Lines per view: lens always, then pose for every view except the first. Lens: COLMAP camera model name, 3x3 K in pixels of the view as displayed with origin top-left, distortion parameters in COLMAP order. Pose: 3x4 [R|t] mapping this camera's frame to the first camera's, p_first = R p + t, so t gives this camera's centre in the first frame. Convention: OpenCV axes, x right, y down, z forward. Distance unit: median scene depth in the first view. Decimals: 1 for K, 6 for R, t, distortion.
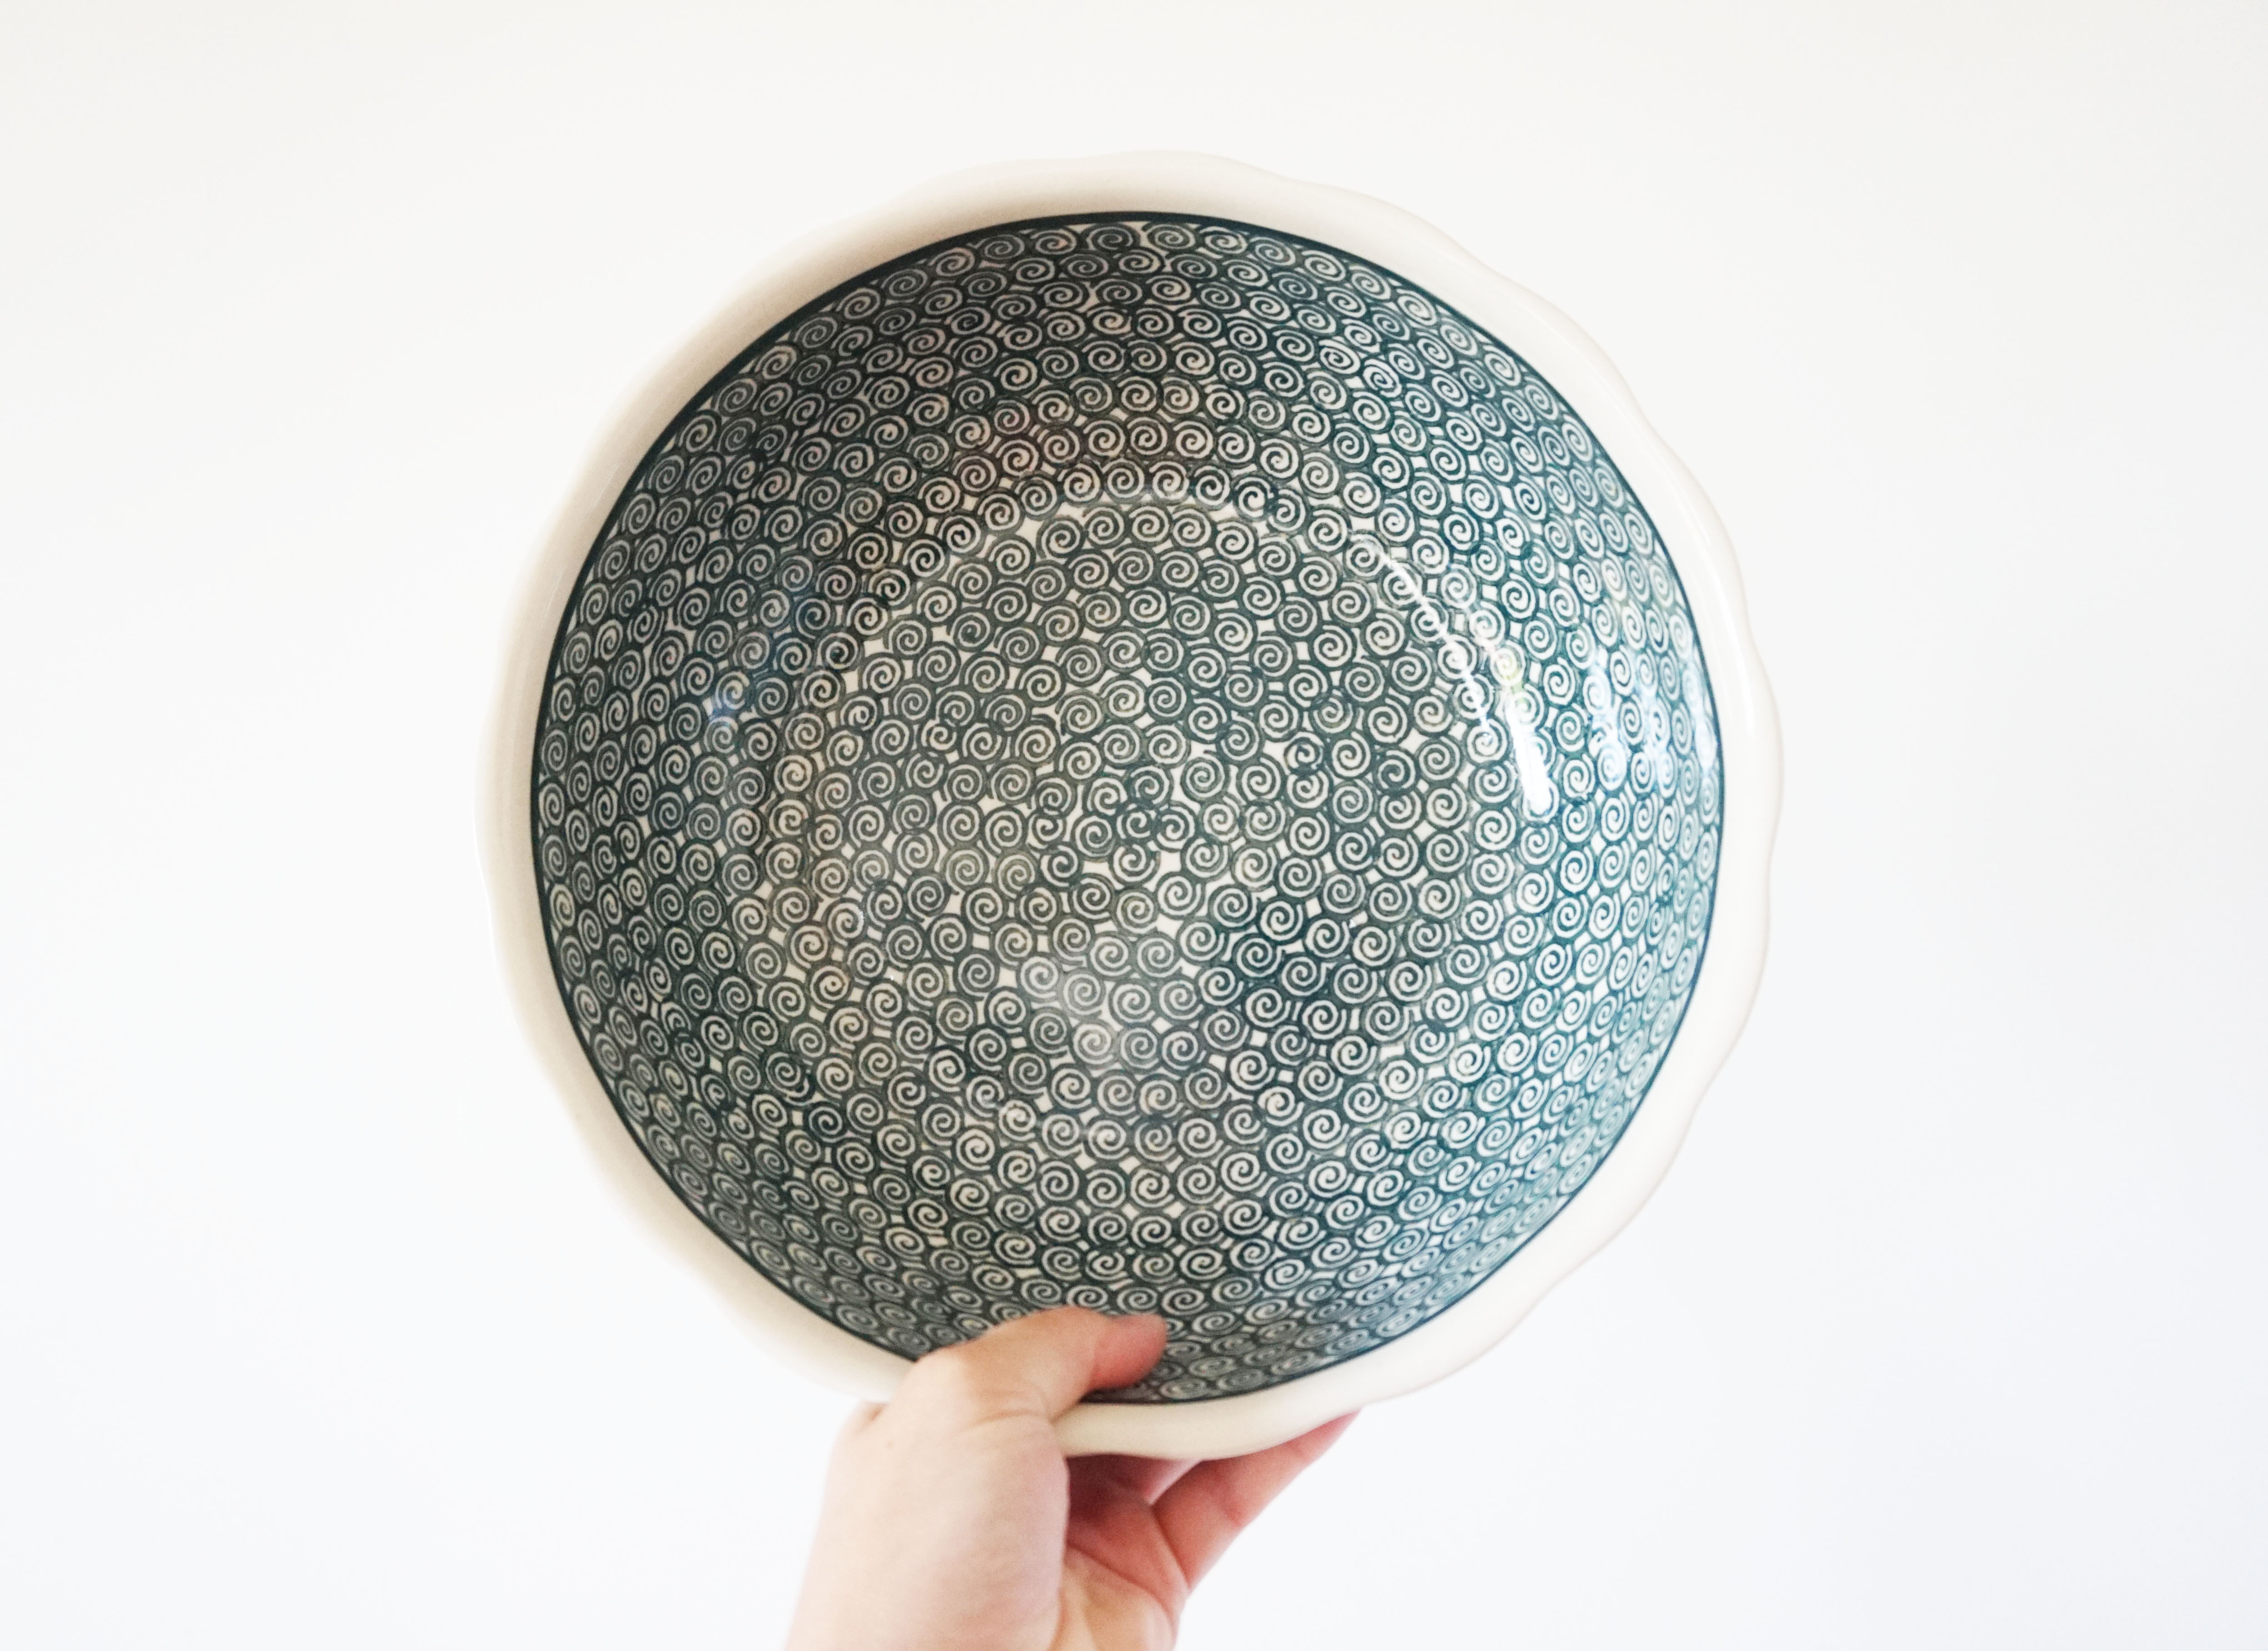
lens RADIAL K [[1694.7, 0, 1062.2], [0, 1694.7, 859.4], [0, 0, 1]] dist [-0.043802, -0.000701]
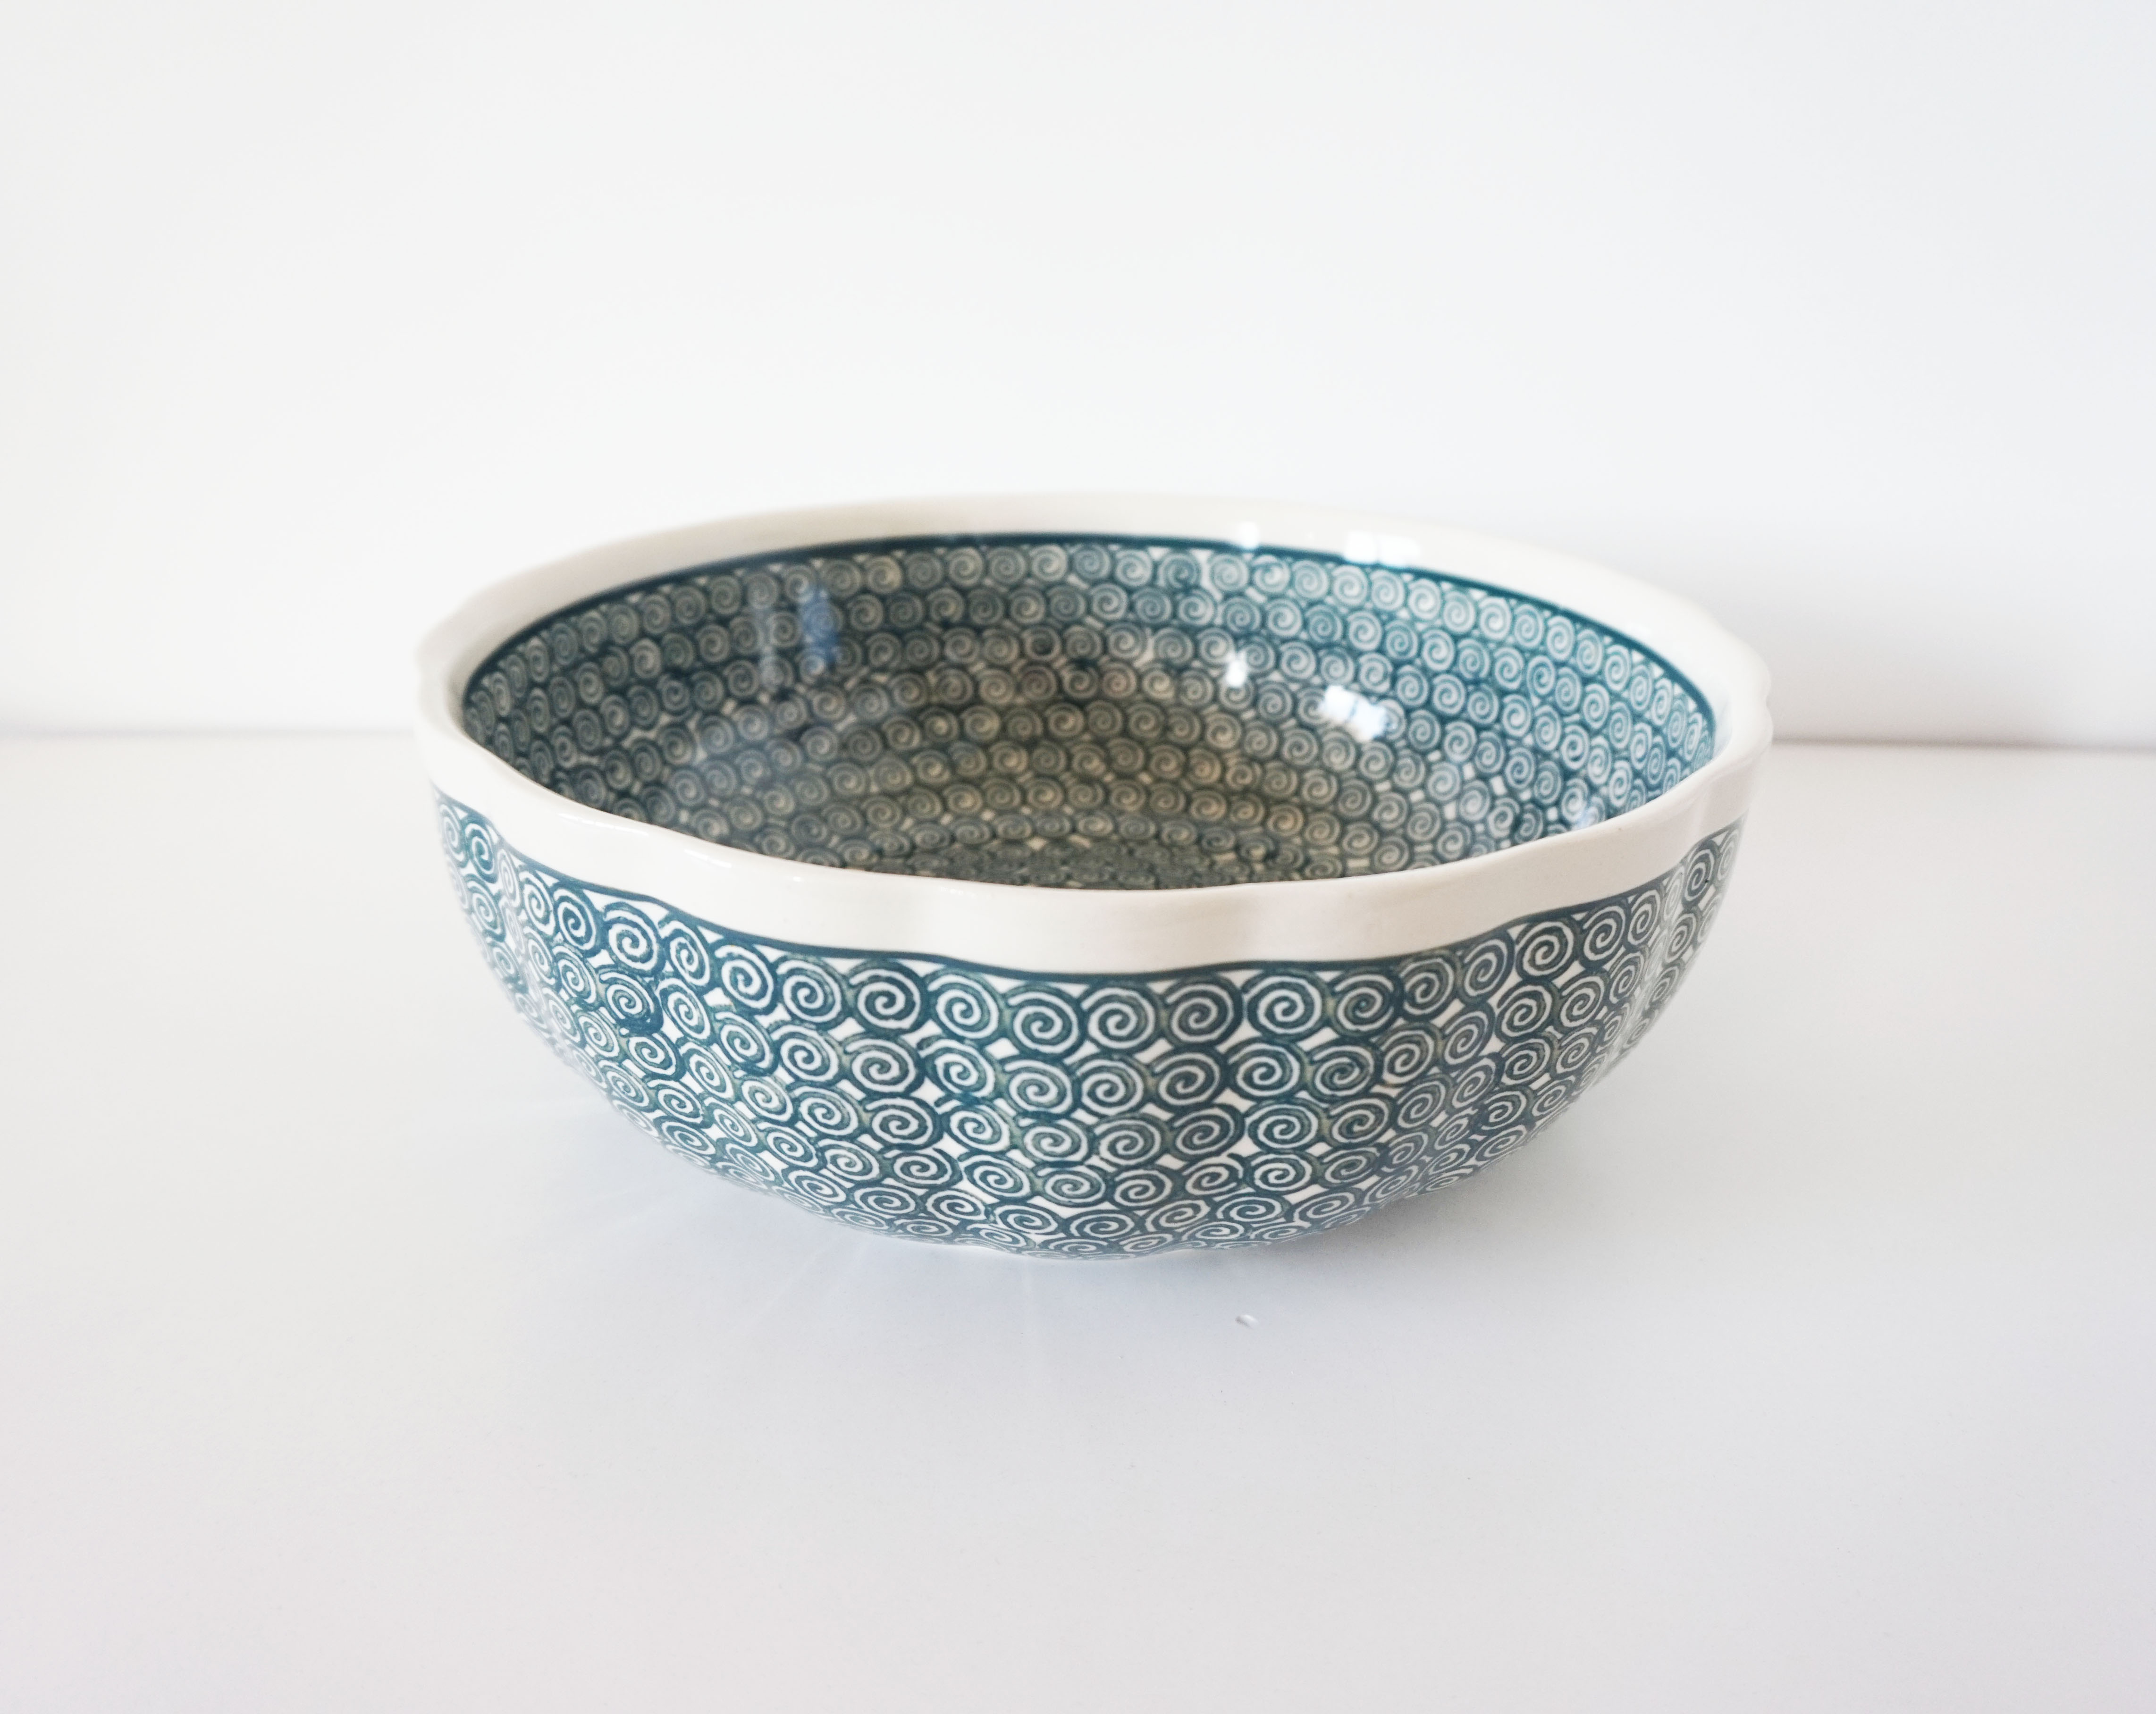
lens RADIAL K [[1764.0, 0, 1060.0], [0, 1764.0, 865.1], [0, 0, 1]] dist [-0.060908, 0.000766]
pose [[0.965660, 0.226571, -0.127145, 0.140796], [-0.223340, 0.473886, -0.851793, 0.758935], [-0.132740, 0.850939, 0.508215, 0.488342]]
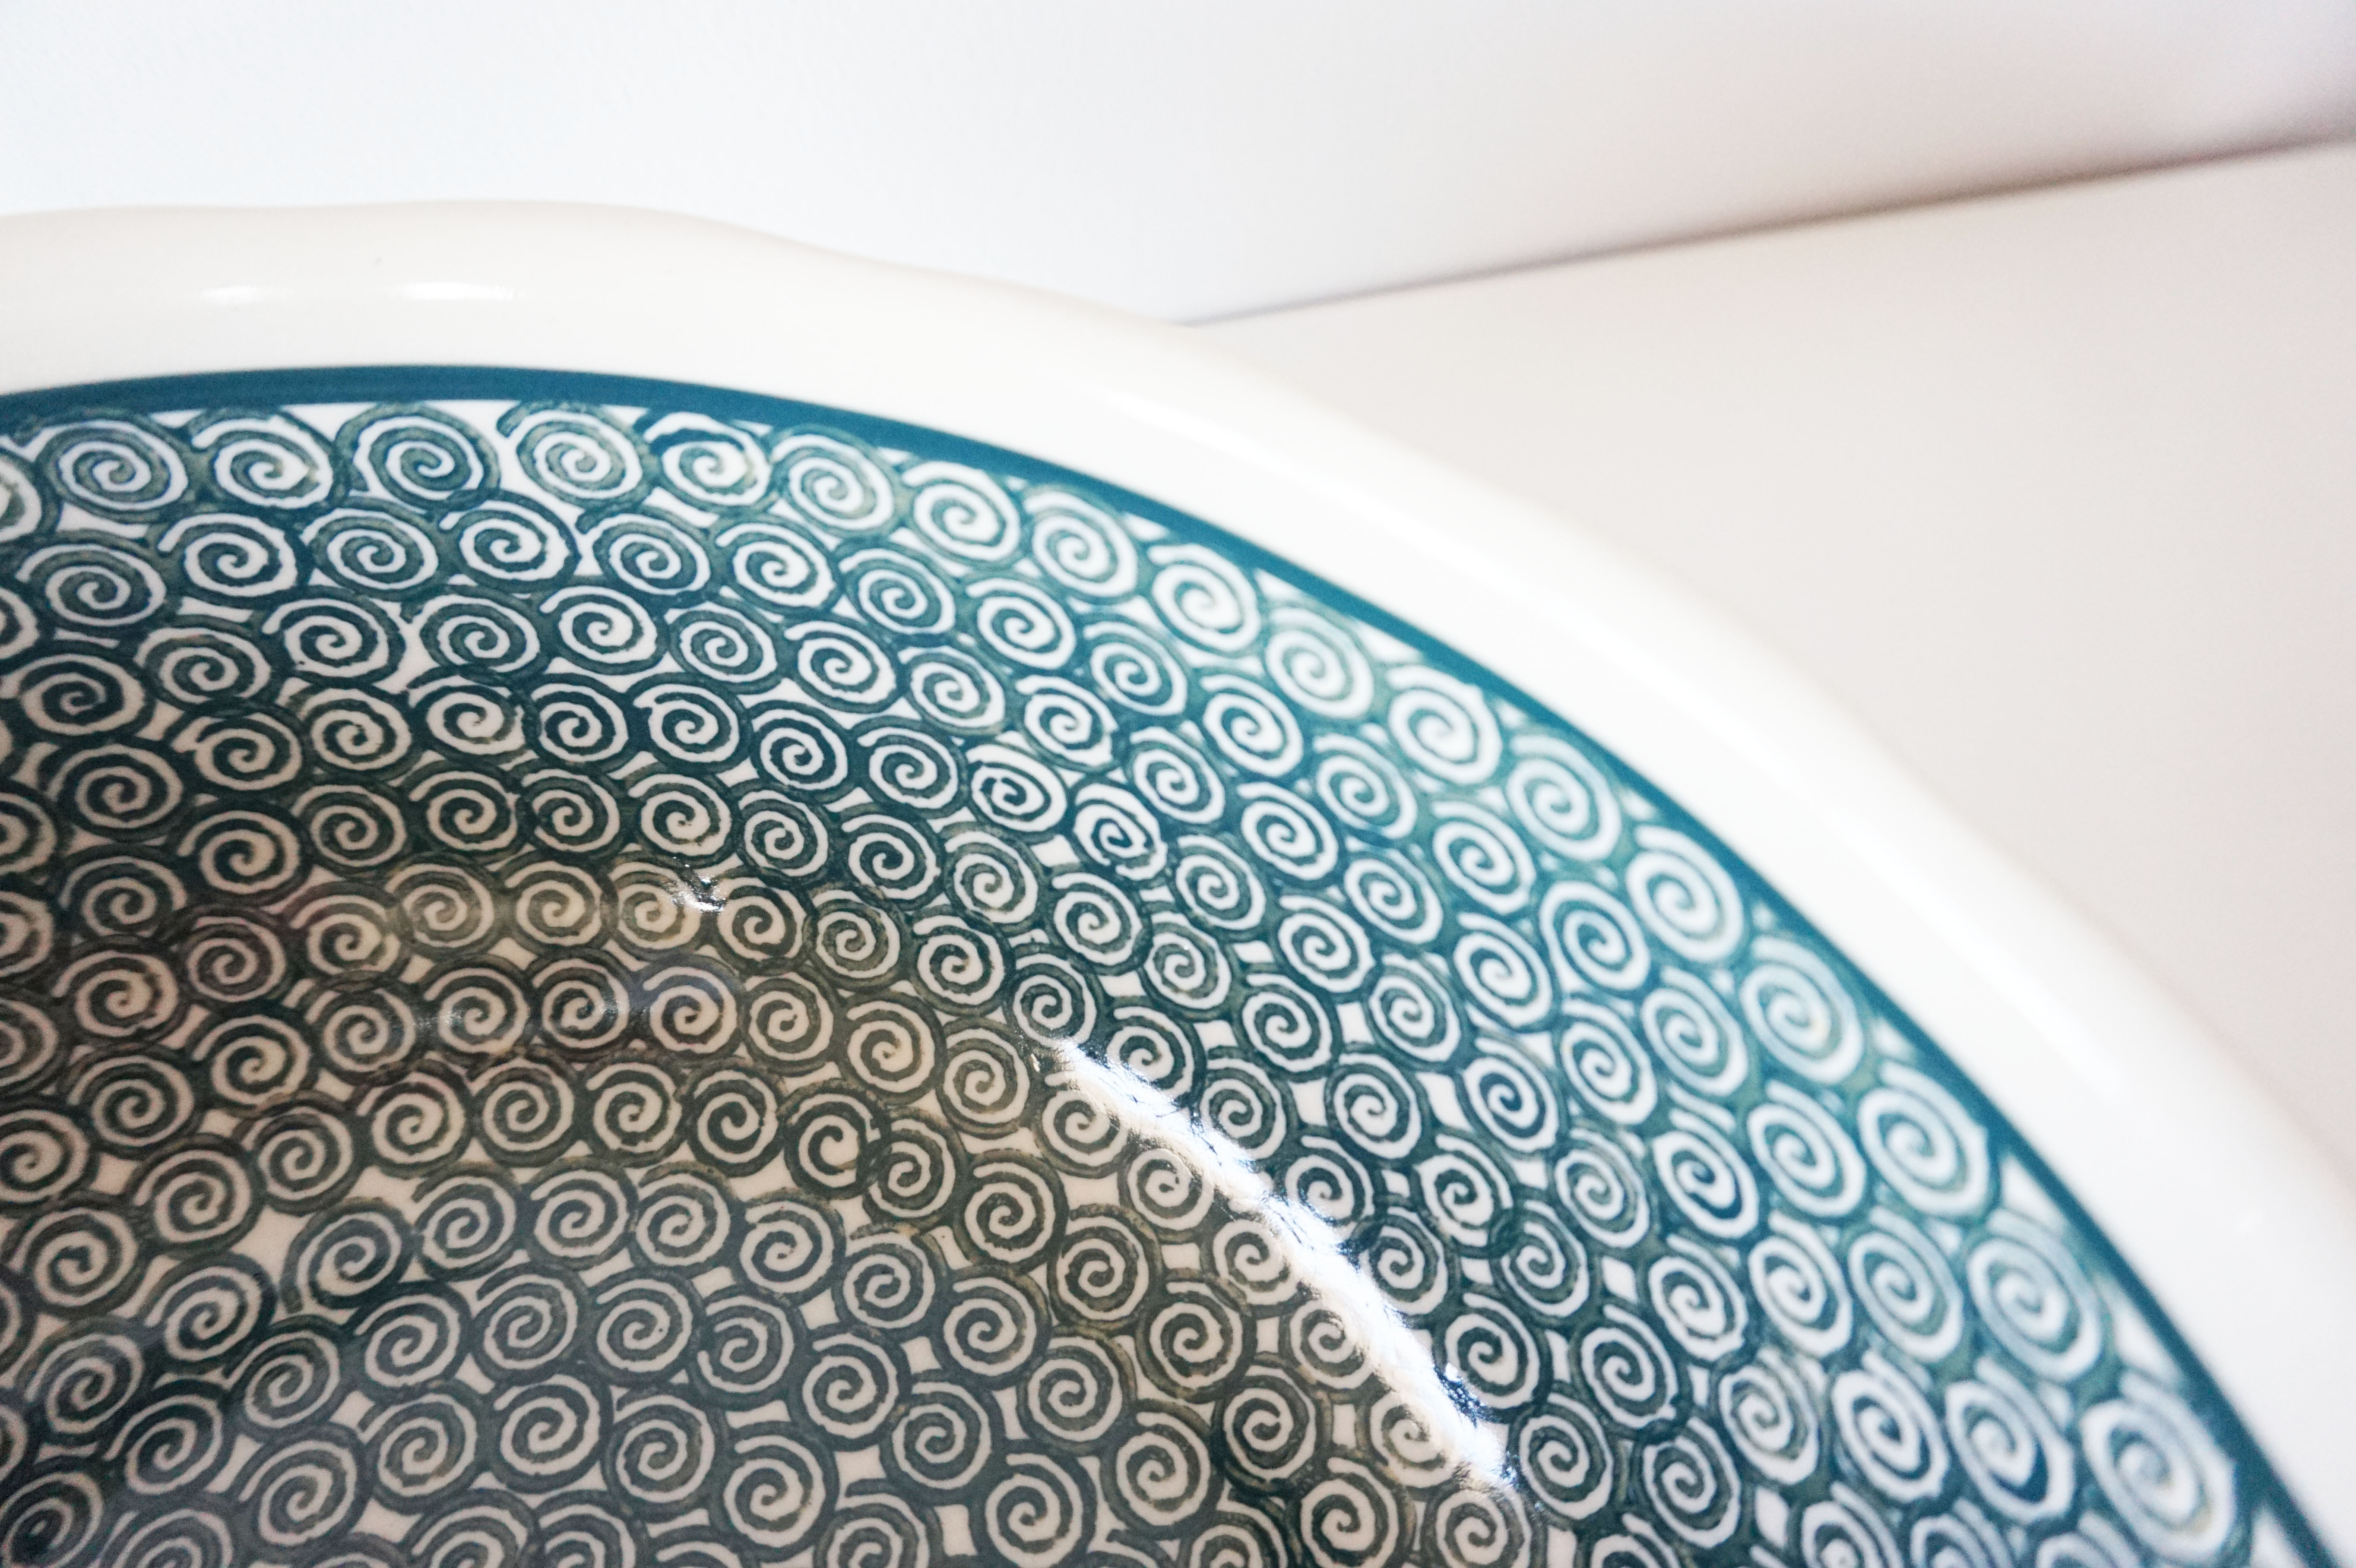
lens RADIAL K [[1608.7, 0, 1178.0], [0, 1608.7, 784.0], [0, 0, 1]] dist [-0.041874, 0.031466]
pose [[0.971728, 0.024874, 0.234790, 0.103344], [0.086376, 0.888046, -0.451567, -0.107415], [-0.219737, 0.459081, 0.860791, 0.609931]]
